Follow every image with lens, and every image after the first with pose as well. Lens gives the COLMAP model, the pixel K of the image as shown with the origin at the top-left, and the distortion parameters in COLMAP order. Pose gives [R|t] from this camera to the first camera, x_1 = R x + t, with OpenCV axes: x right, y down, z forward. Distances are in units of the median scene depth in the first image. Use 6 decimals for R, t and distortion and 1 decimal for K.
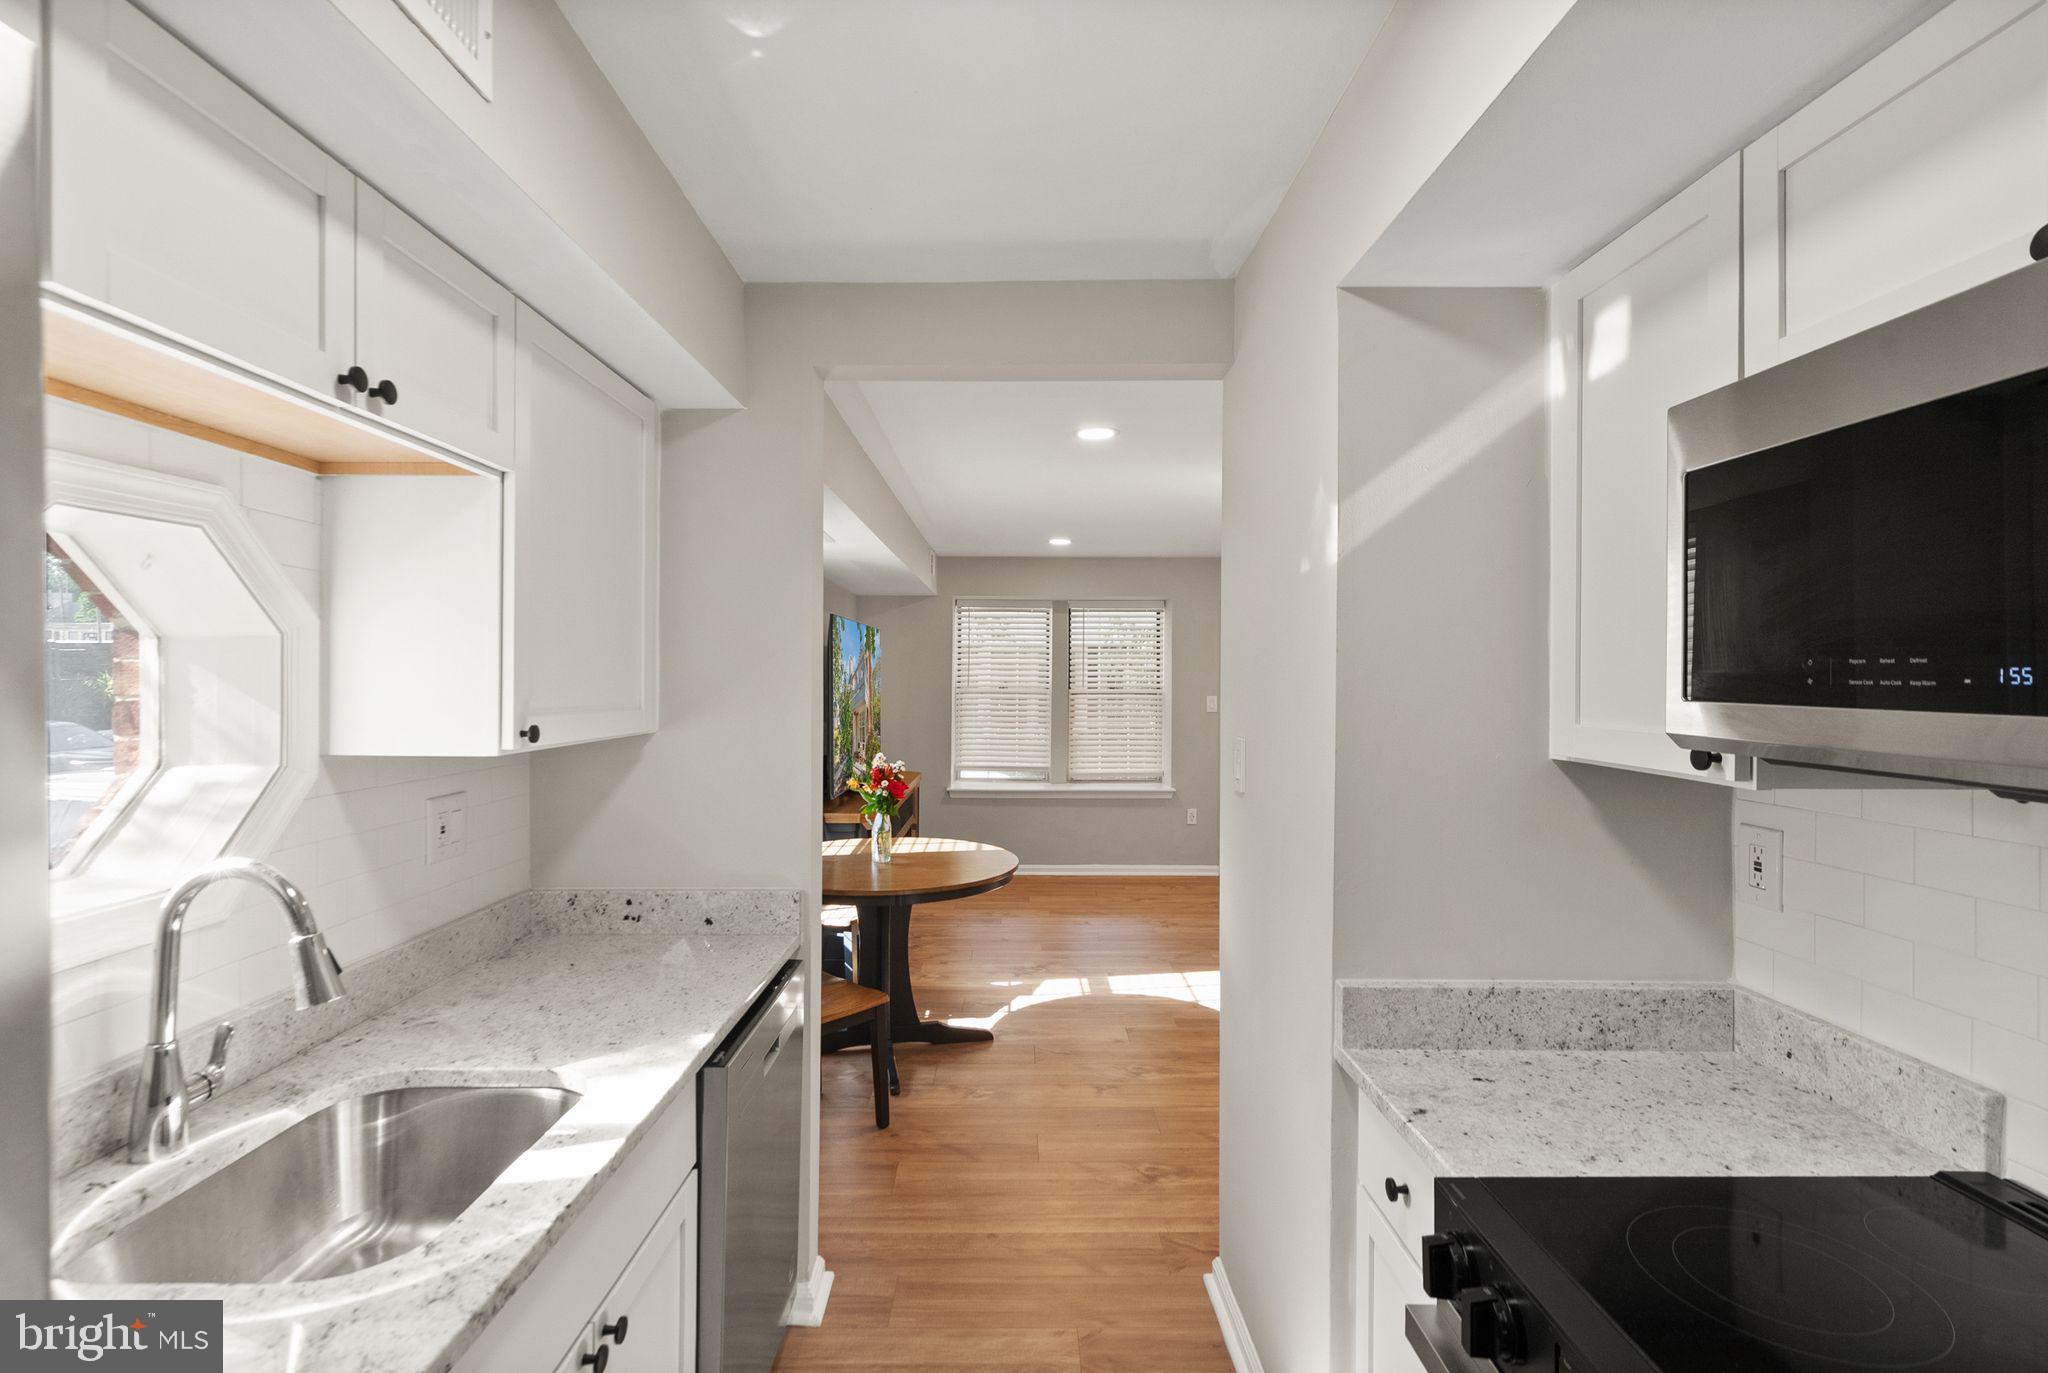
lens RADIAL K [[974.7, 0, 1004.4], [0, 974.7, 675.1], [0, 0, 1]] dist [-0.002663, 0.003341]
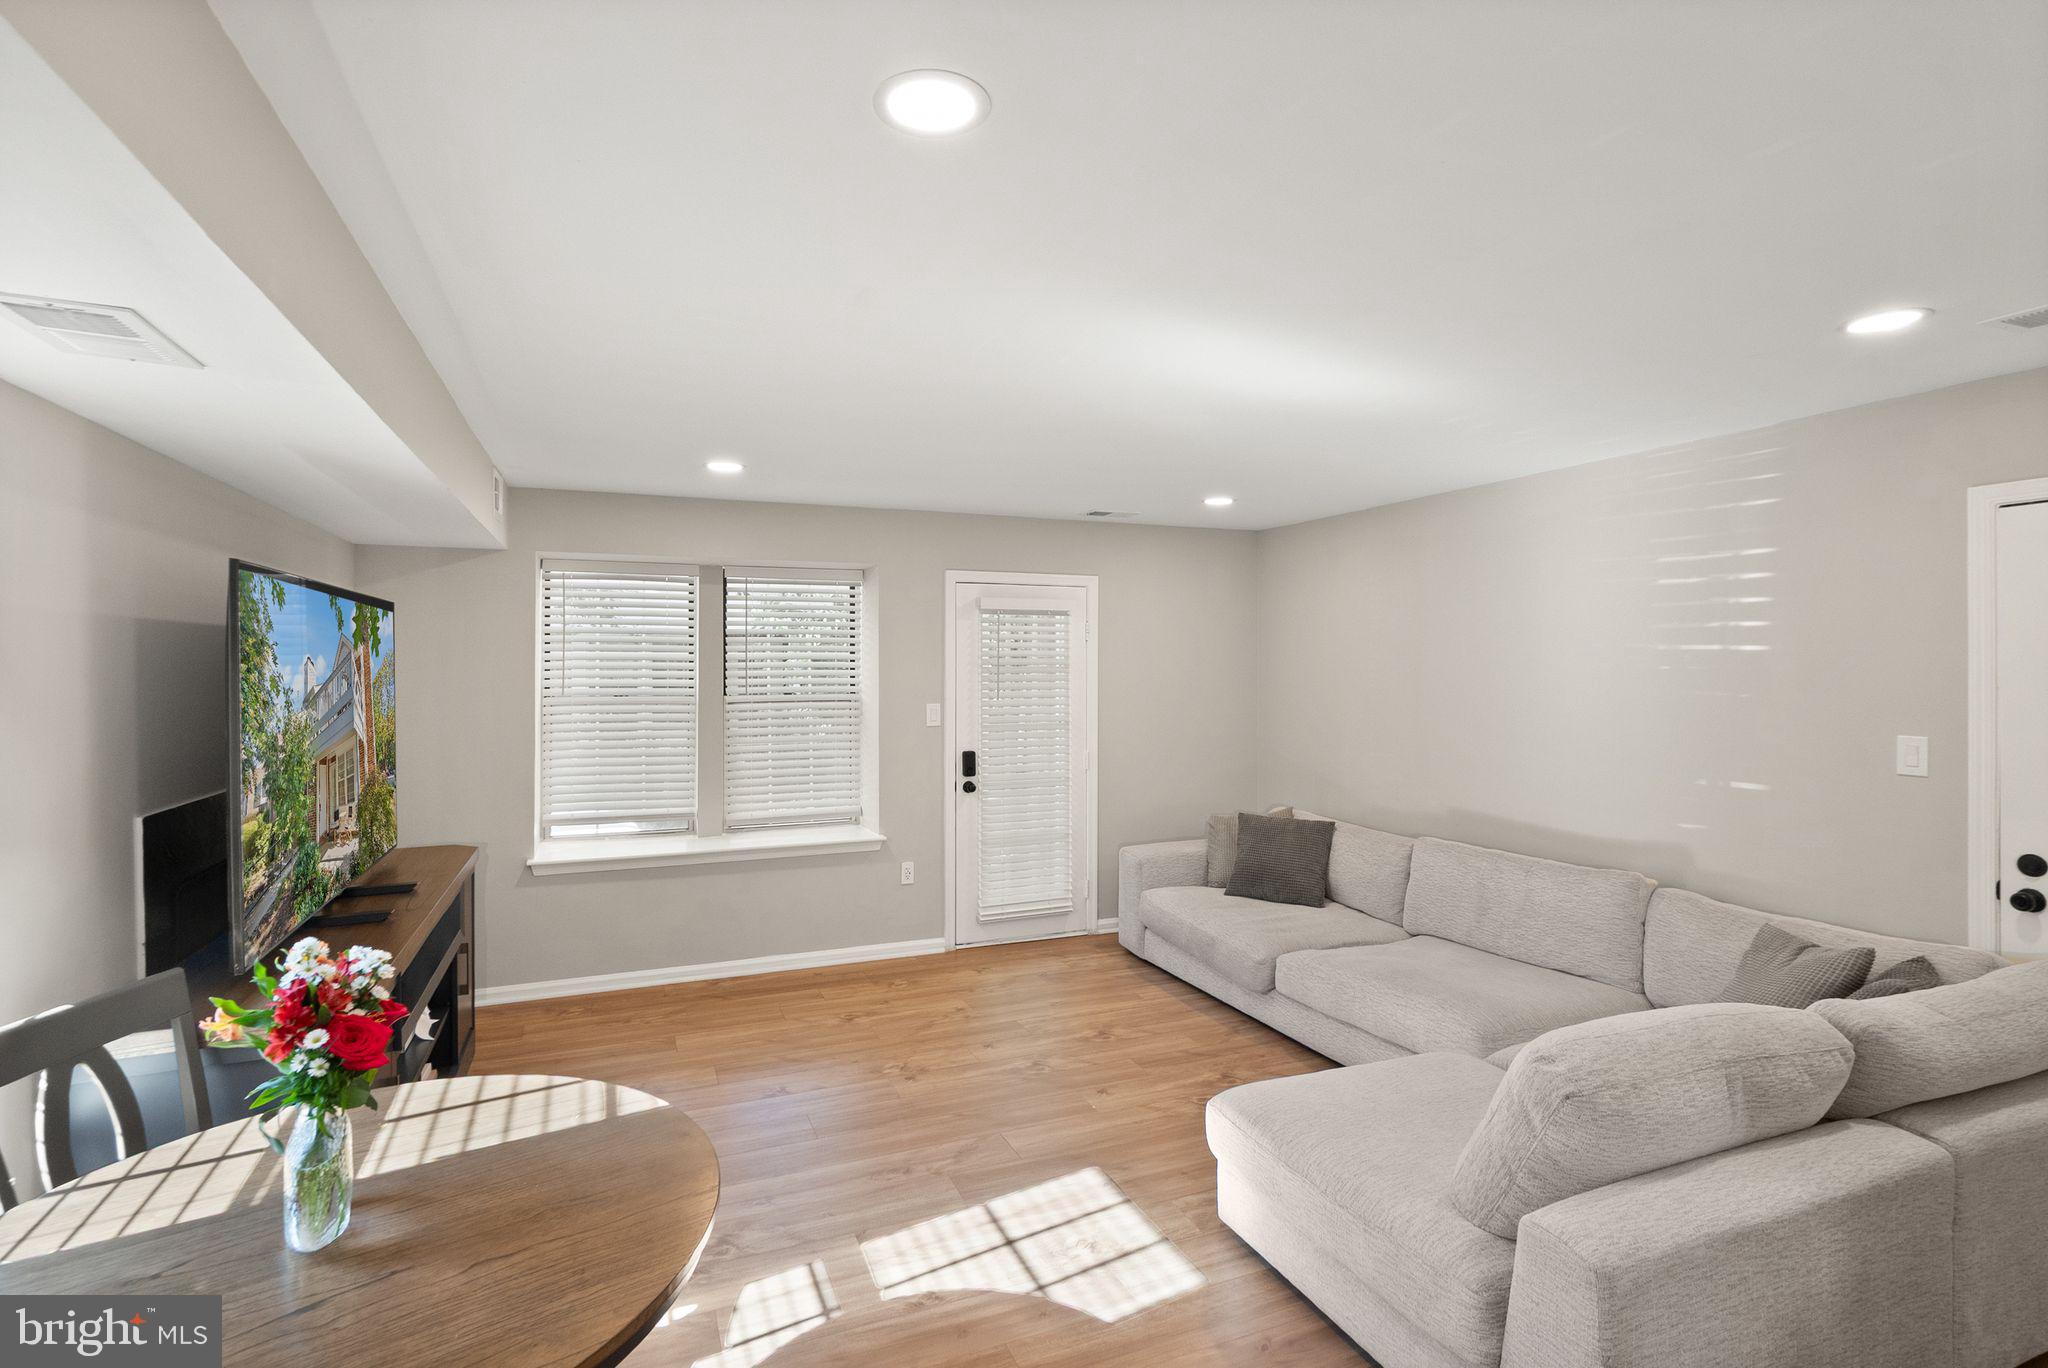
lens RADIAL K [[974.7, 0, 1005.2], [0, 974.7, 654.5], [0, 0, 1]] dist [-0.002663, 0.003341]
pose [[0.922492, -0.004195, 0.385994, -0.063267], [0.006931, 0.999960, -0.005697, -0.038608], [-0.385955, 0.007931, 0.922484, 1.176800]]
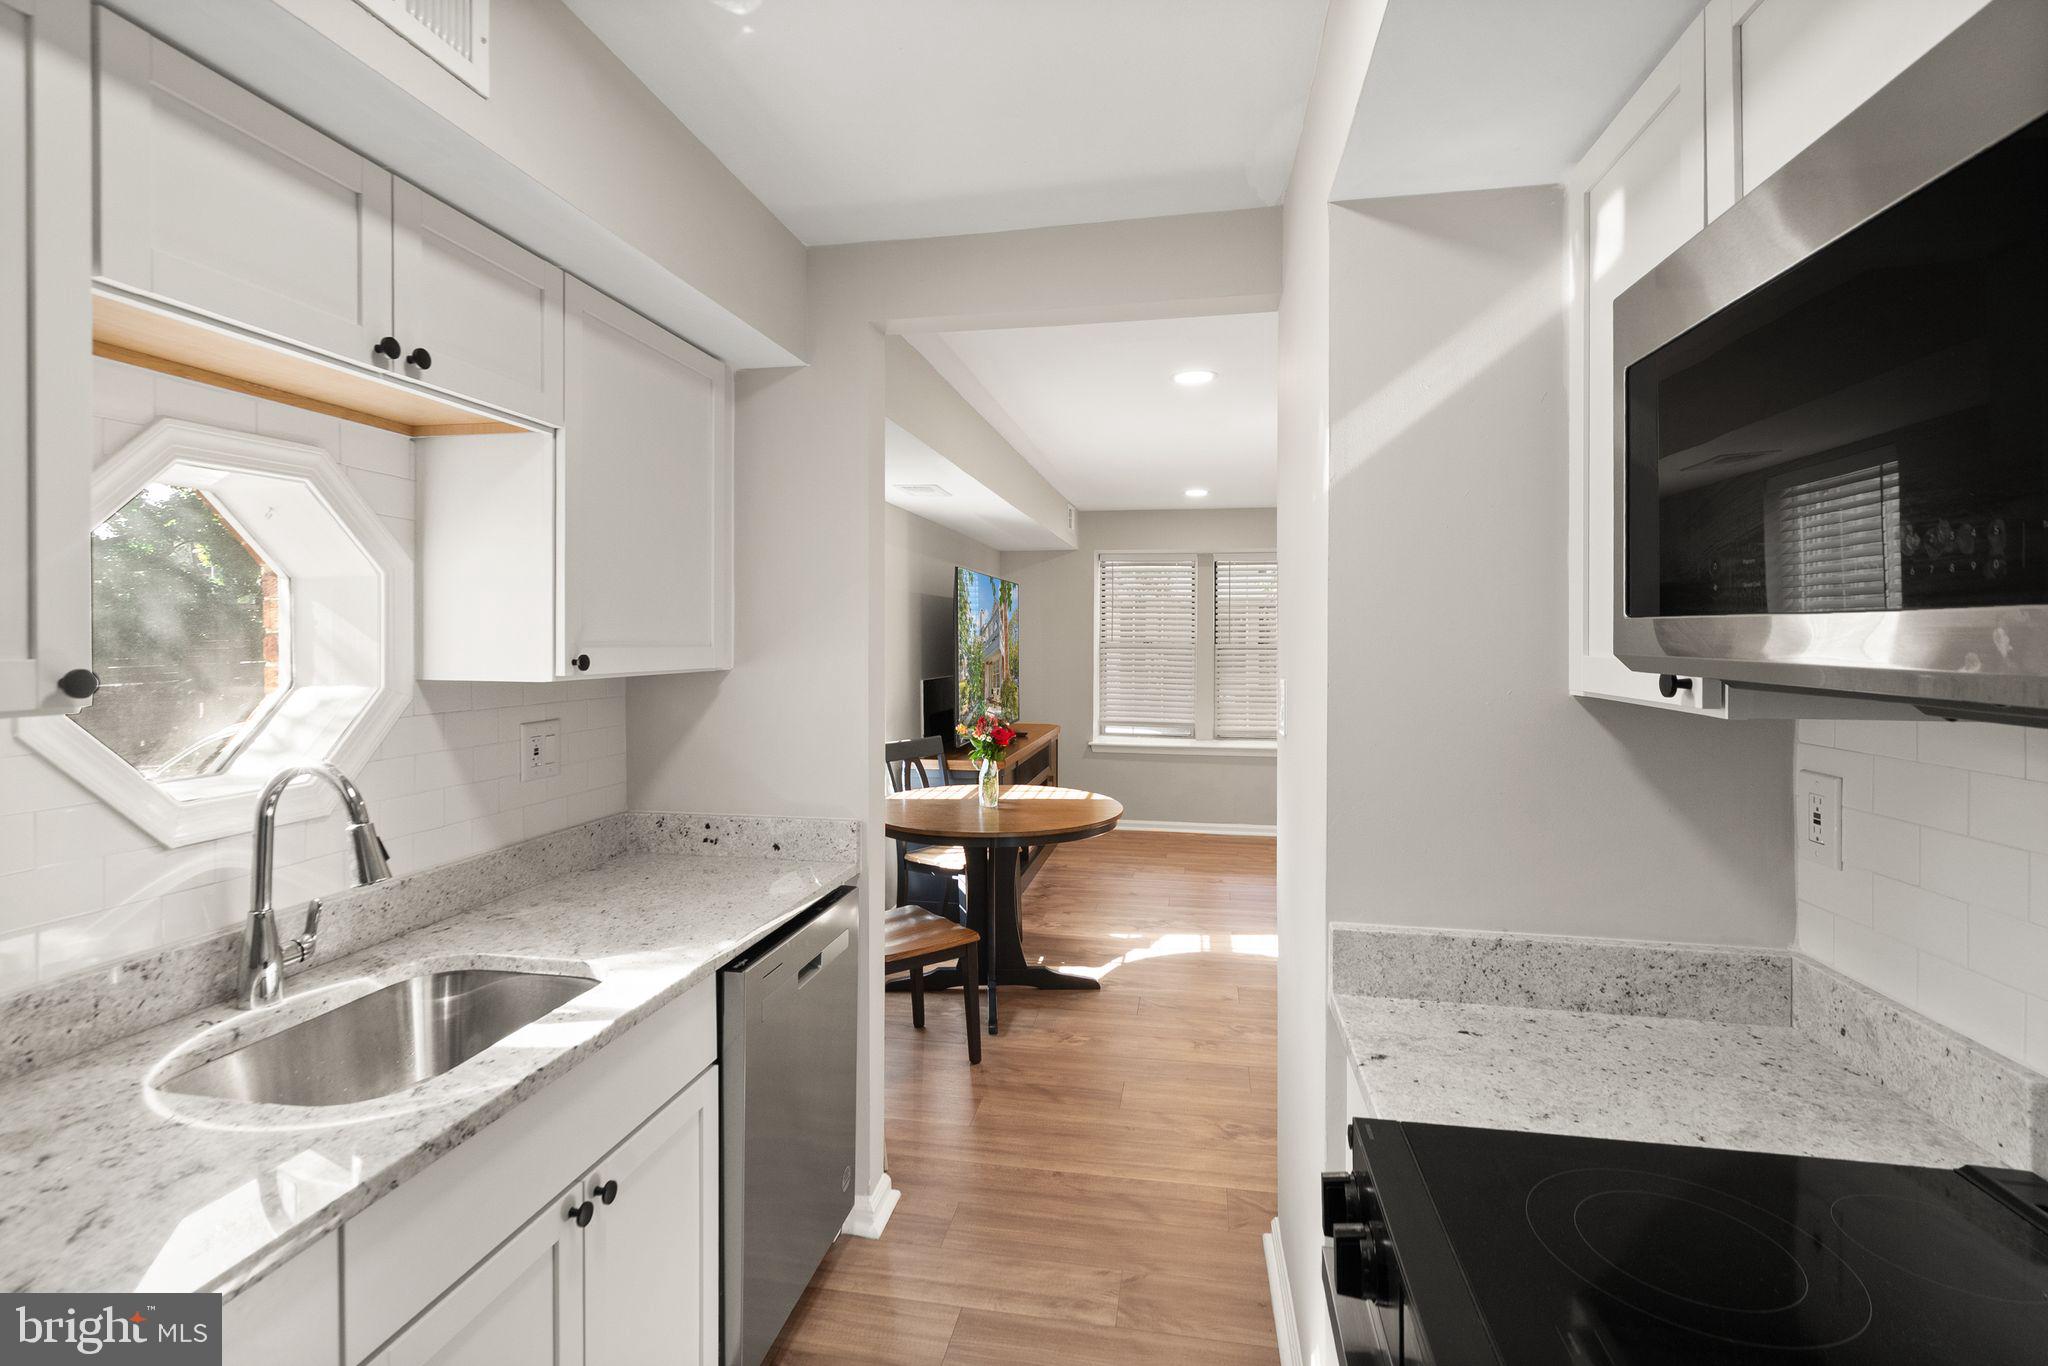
lens RADIAL K [[974.7, 0, 1002.2], [0, 974.7, 633.7], [0, 0, 1]] dist [-0.002663, 0.003341]
pose [[0.982151, 0.000379, -0.188092, 0.162246], [-0.000724, 0.999998, -0.001767, 0.023654], [0.188091, 0.001871, 0.982150, -0.004491]]
